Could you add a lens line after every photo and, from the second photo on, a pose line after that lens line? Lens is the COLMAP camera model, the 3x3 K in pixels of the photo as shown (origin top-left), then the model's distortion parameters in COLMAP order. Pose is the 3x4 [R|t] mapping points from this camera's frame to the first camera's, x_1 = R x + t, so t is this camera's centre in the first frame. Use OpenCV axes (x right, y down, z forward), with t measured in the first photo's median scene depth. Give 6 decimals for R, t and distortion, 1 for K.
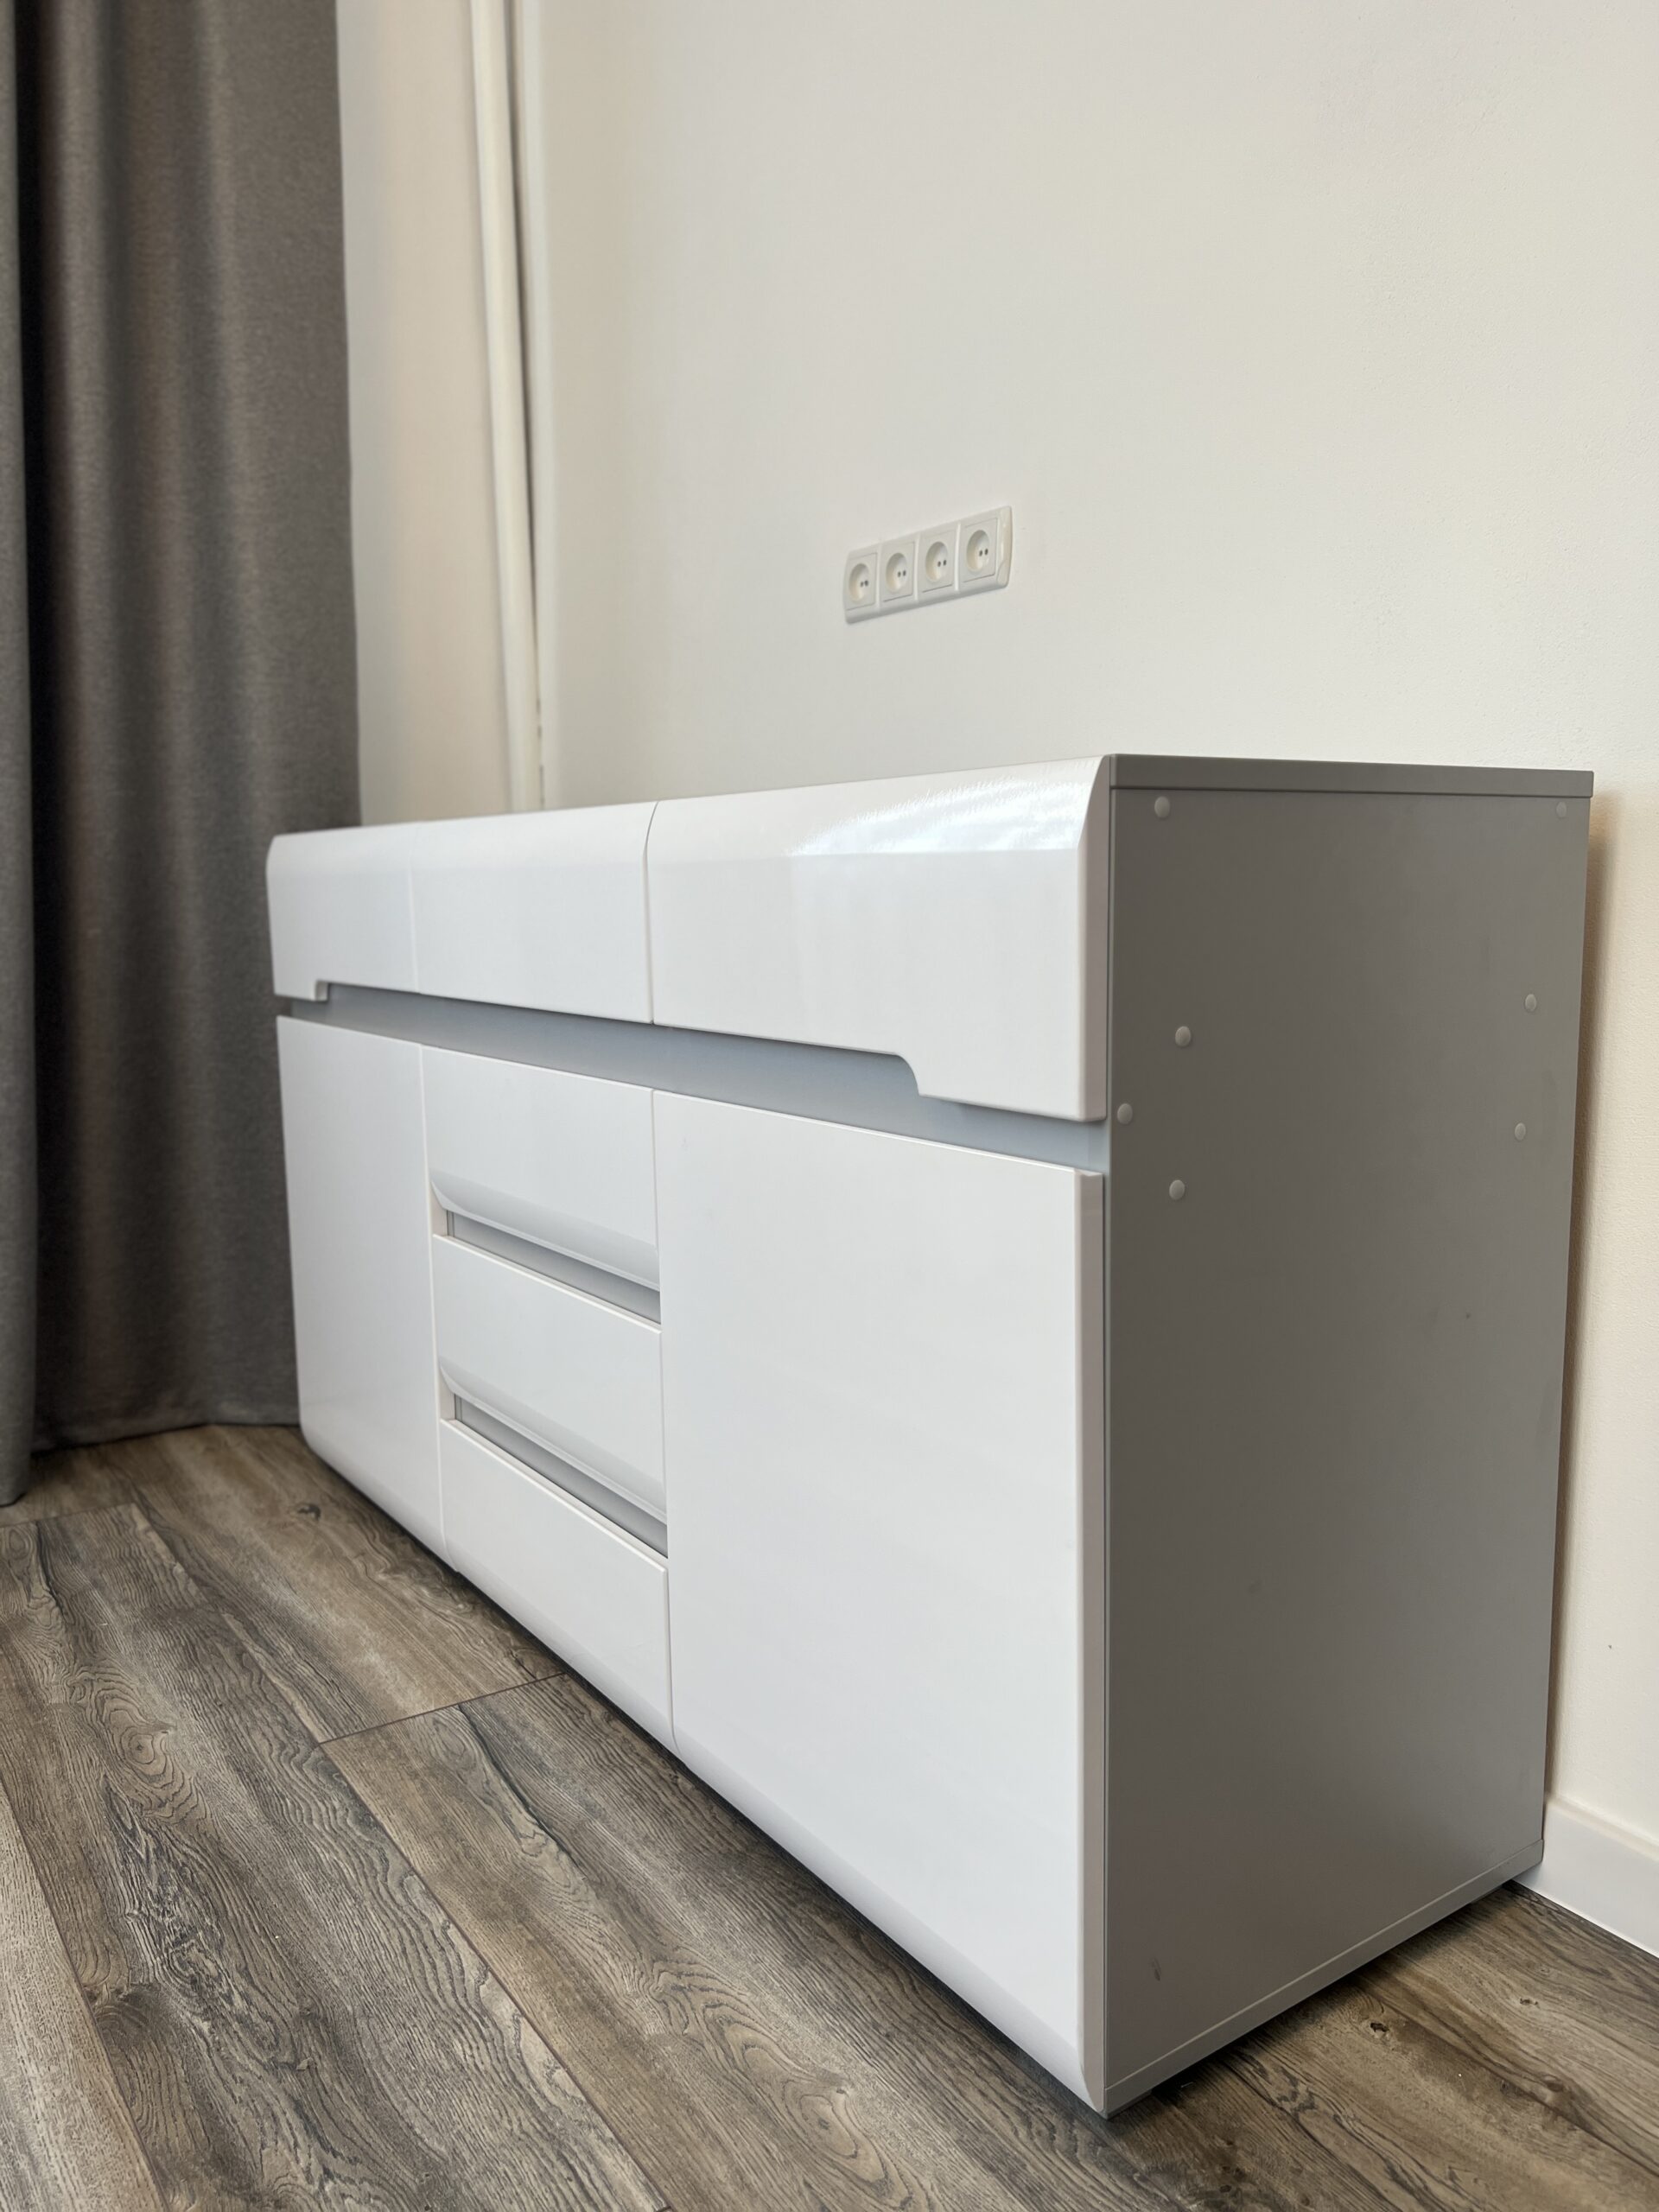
lens RADIAL K [[1666.8, 0, 832.9], [0, 1666.8, 1115.2], [0, 0, 1]] dist [0.038654, -0.050596]
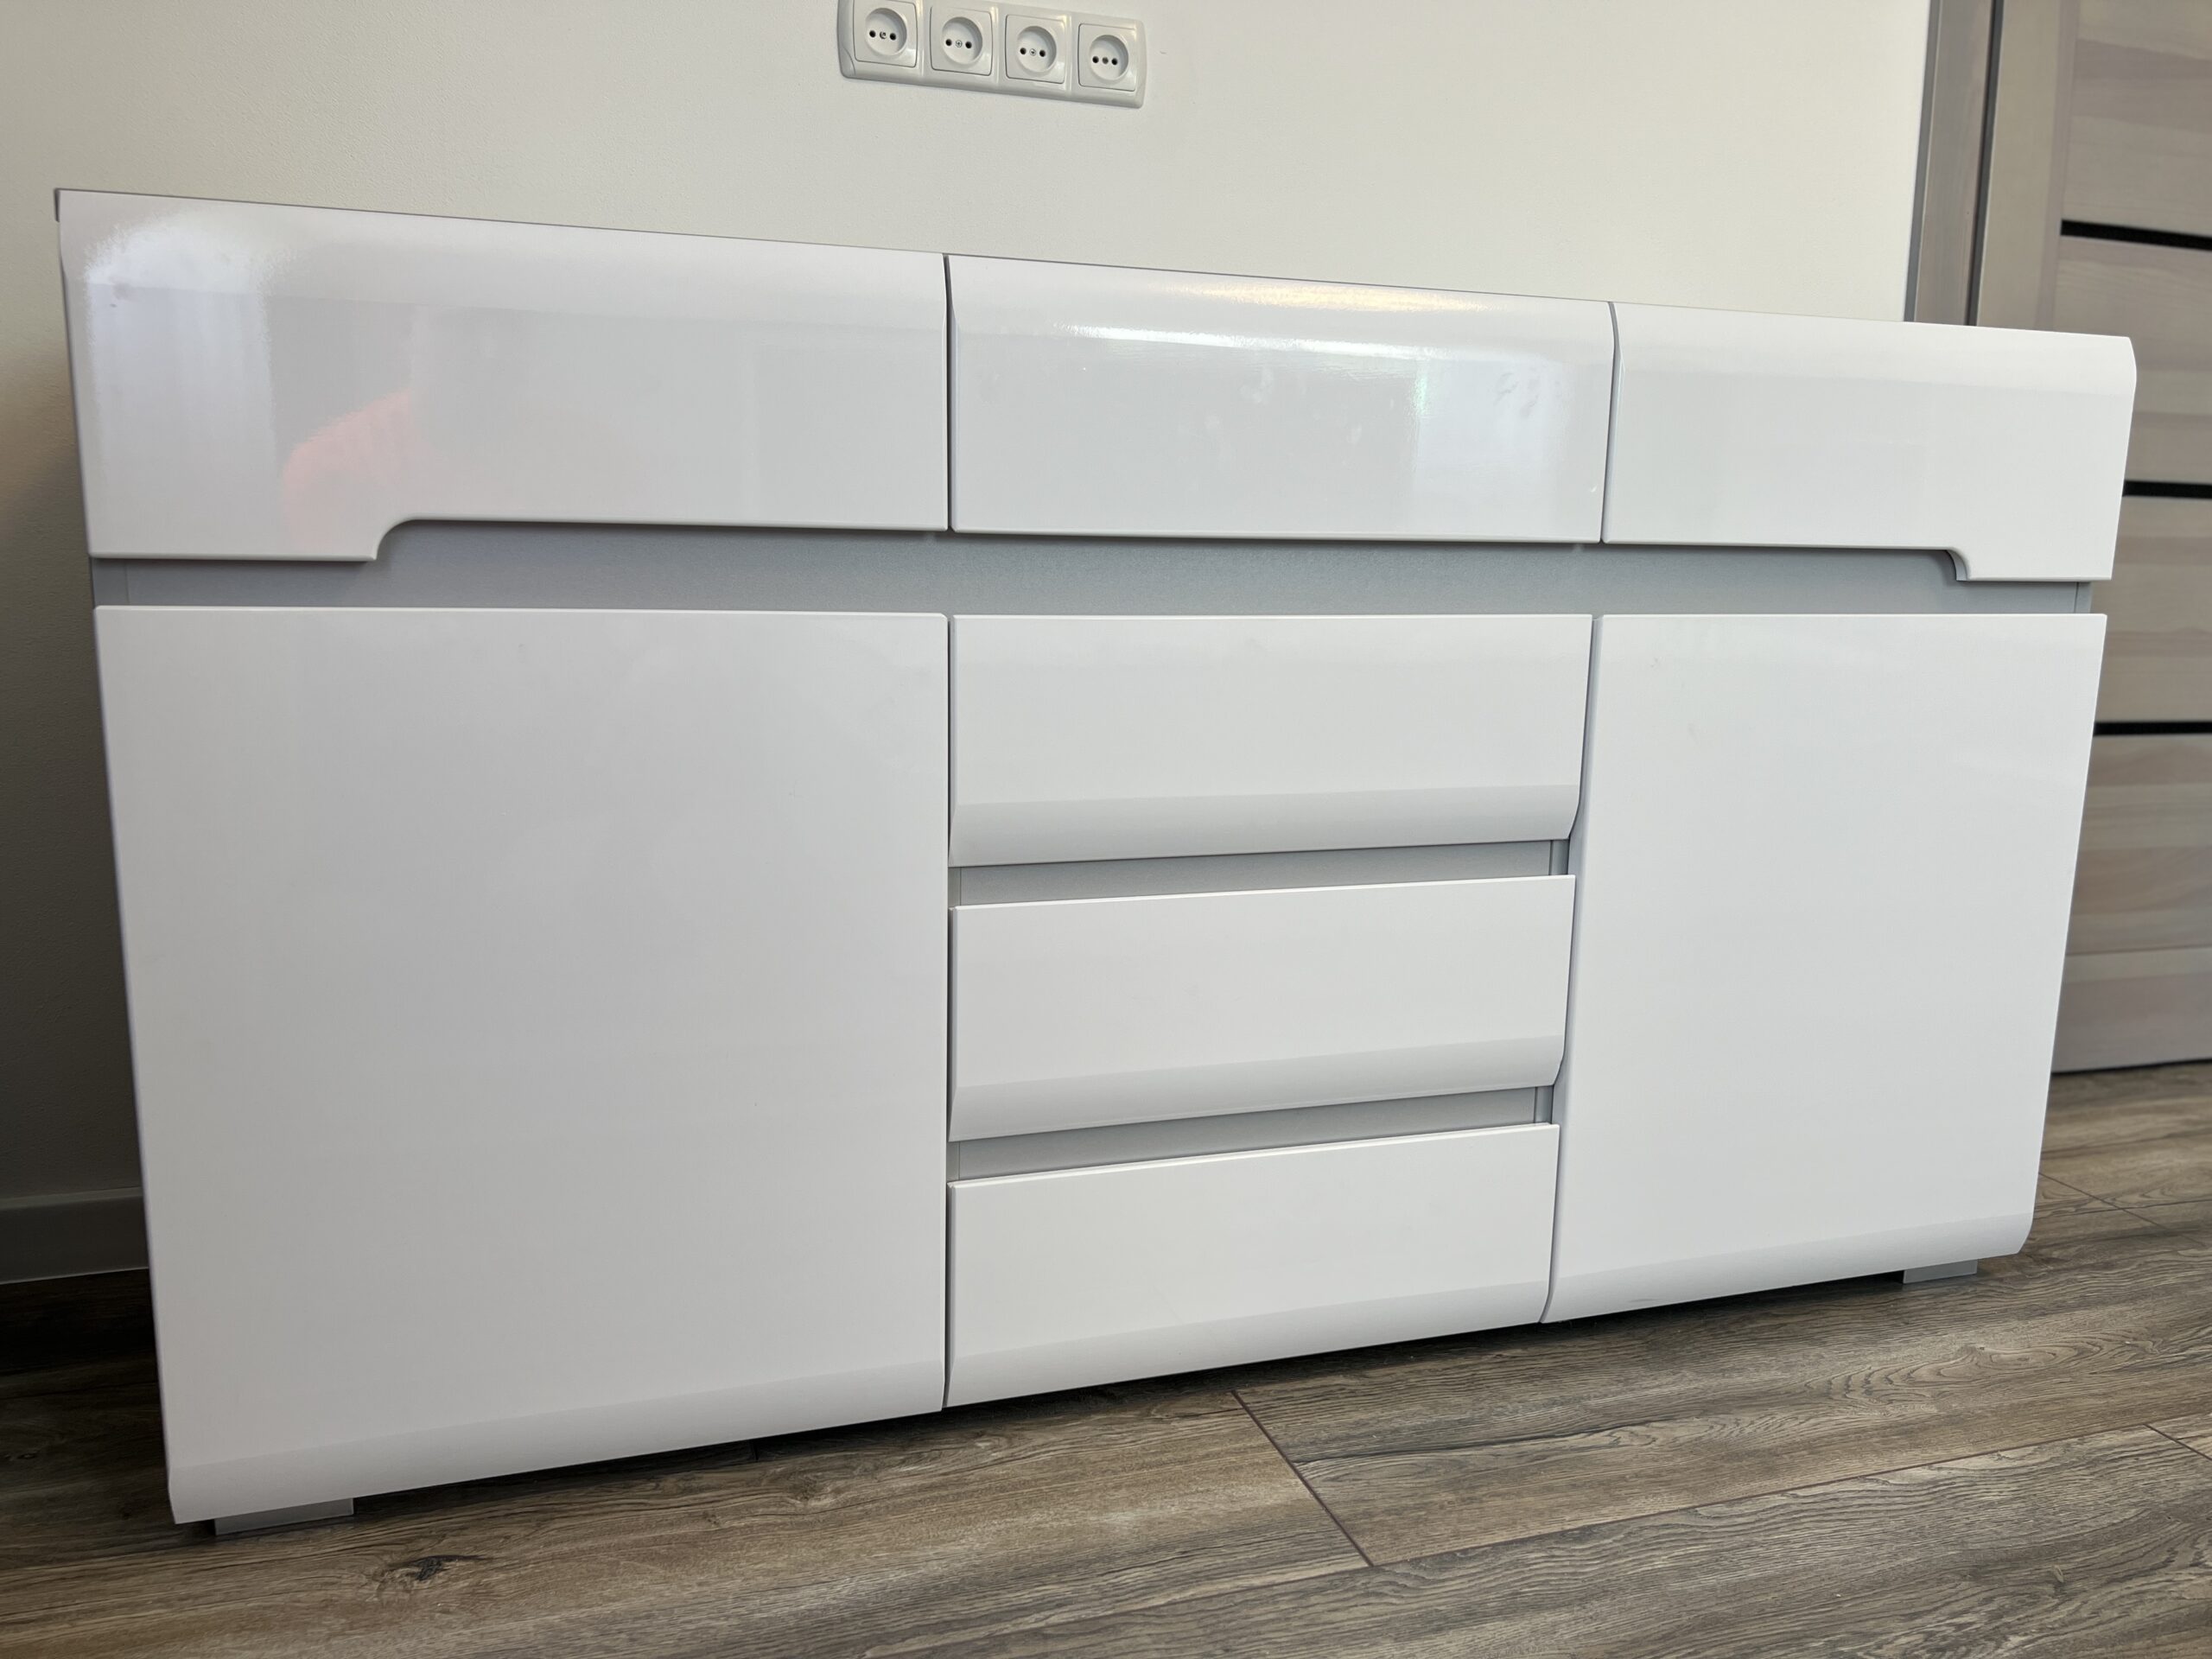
lens RADIAL K [[1666.8, 0, 1104.5], [0, 1666.8, 845.9], [0, 0, 1]] dist [0.038654, -0.050596]
pose [[0.287651, -0.152808, 0.945466, -0.972595], [0.110612, 0.985884, 0.125687, -0.032587], [-0.951326, 0.068426, 0.300493, 0.872590]]
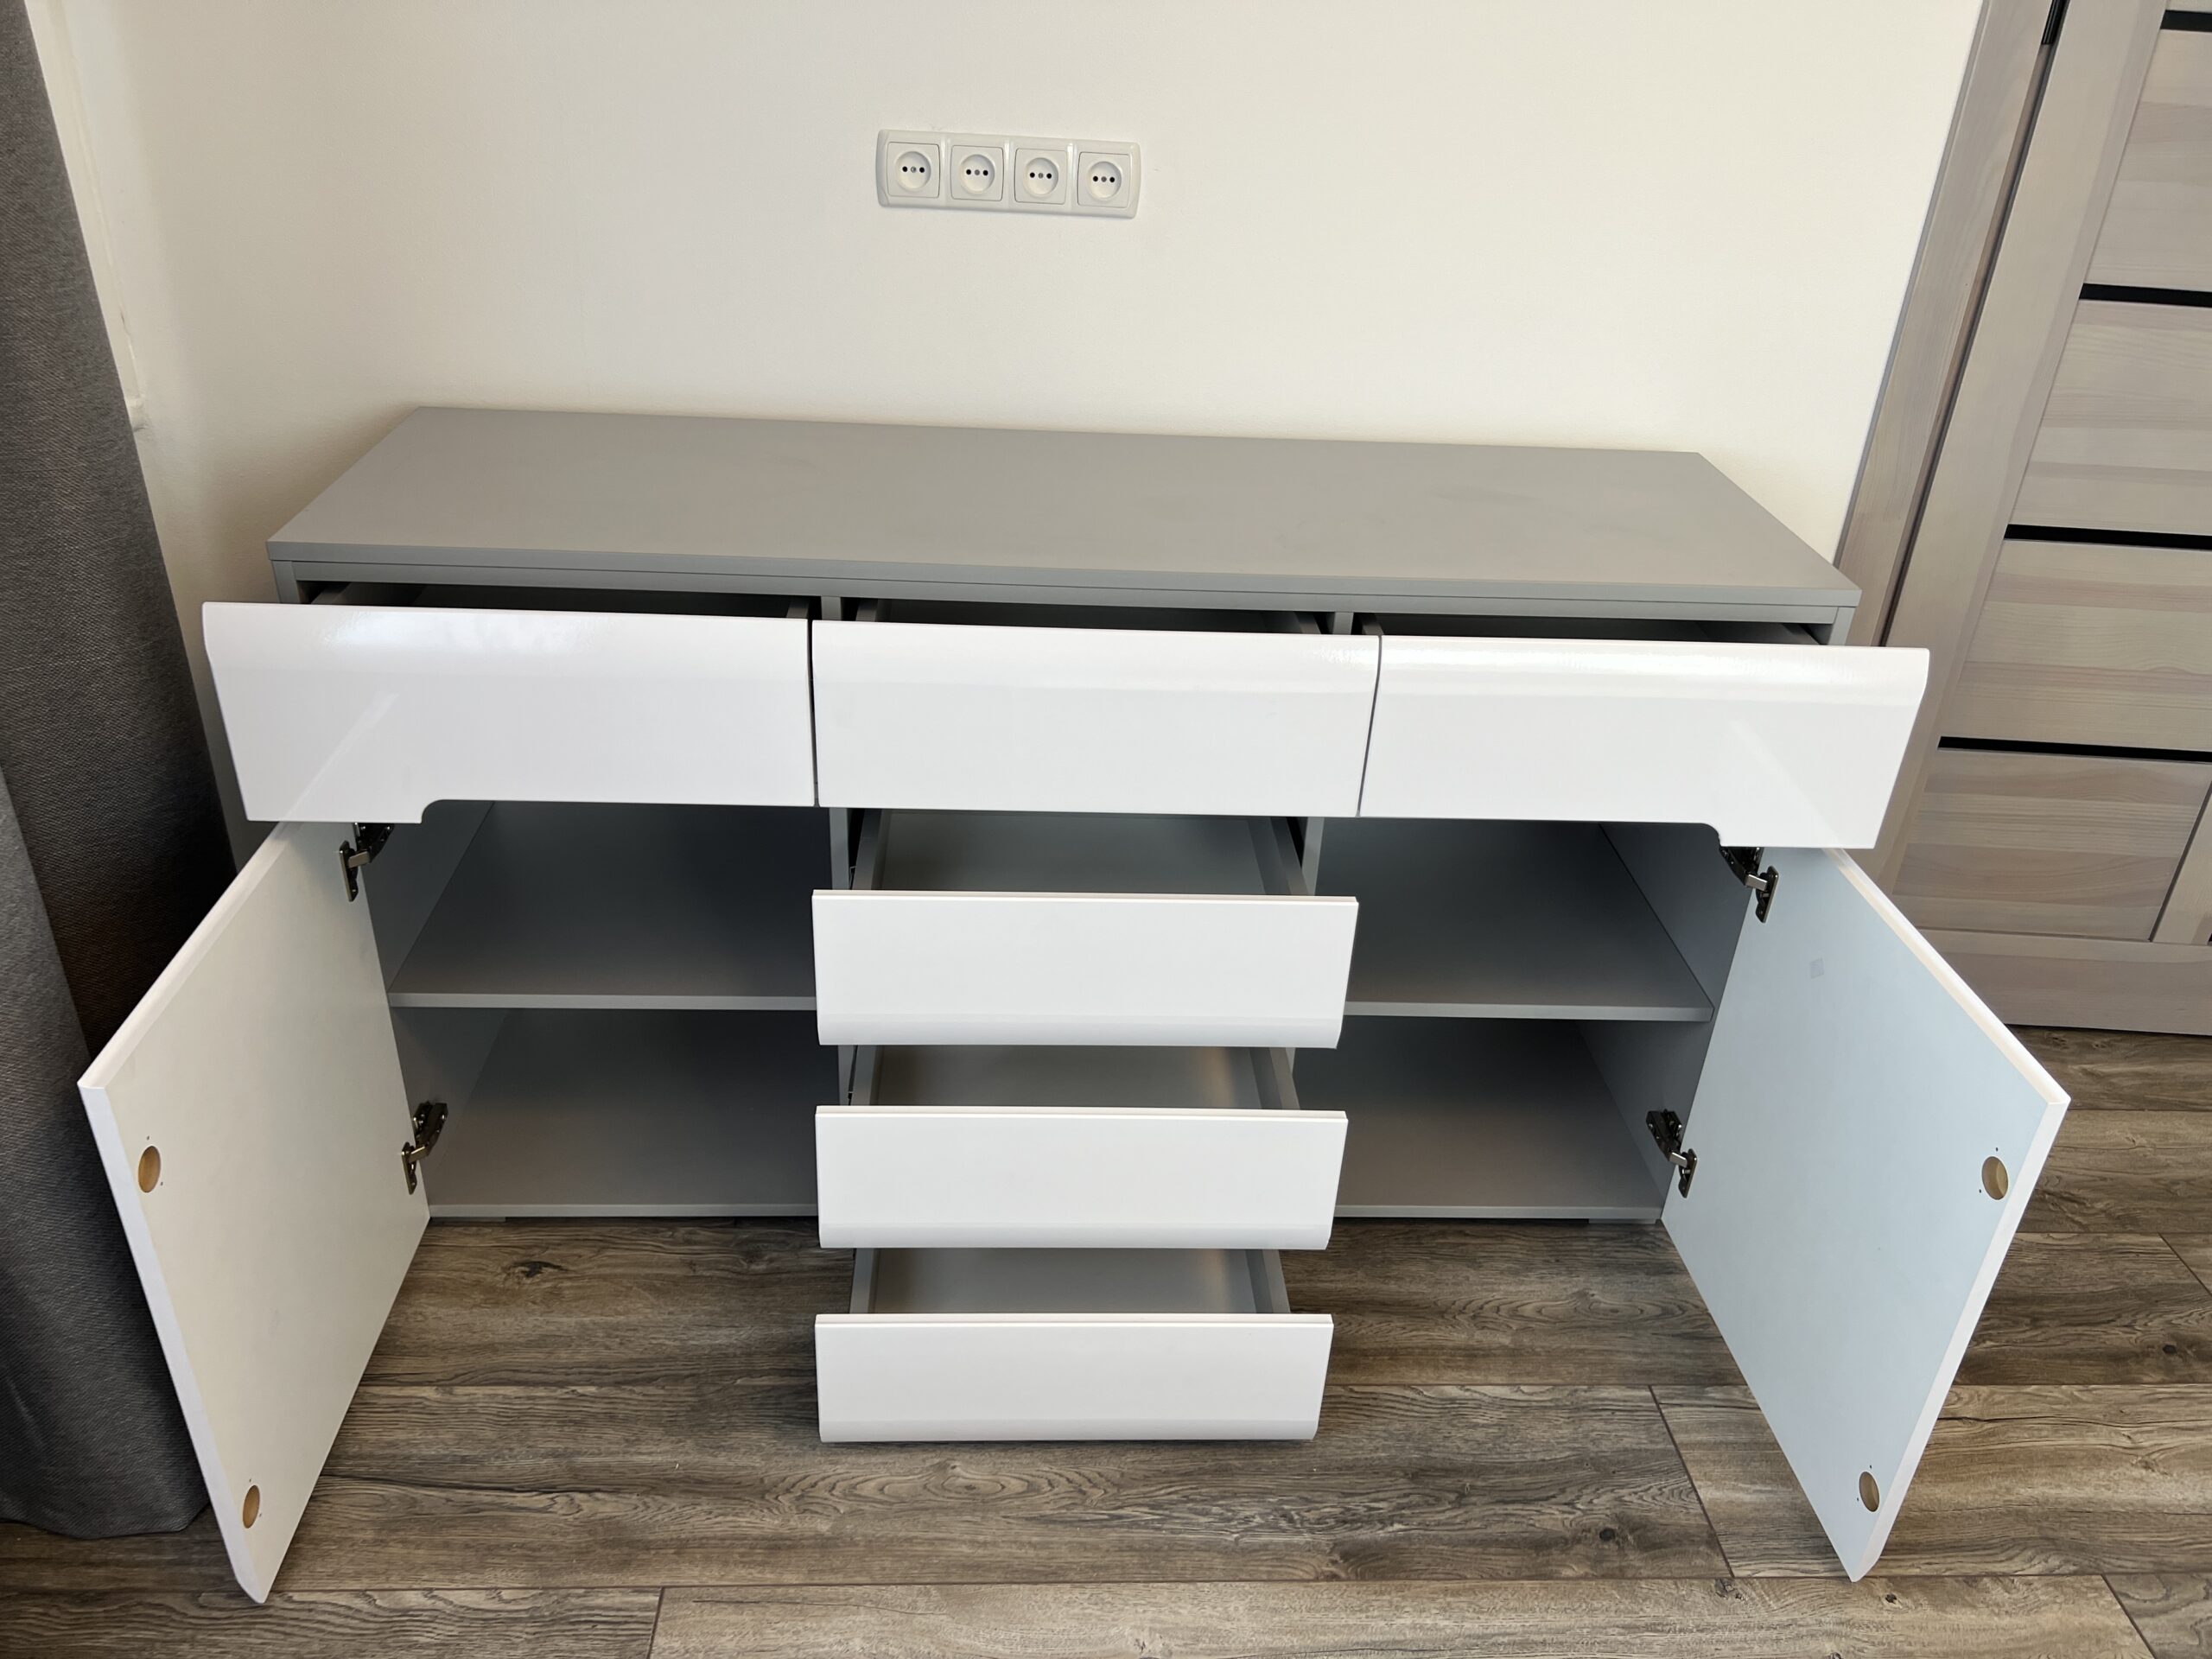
lens RADIAL K [[1666.8, 0, 1110.8], [0, 1666.8, 841.9], [0, 0, 1]] dist [0.038654, -0.050596]
pose [[0.525509, -0.384671, 0.758860, -1.032678], [0.060277, 0.906542, 0.417791, -0.462297], [-0.848650, -0.173811, 0.499583, 0.440735]]
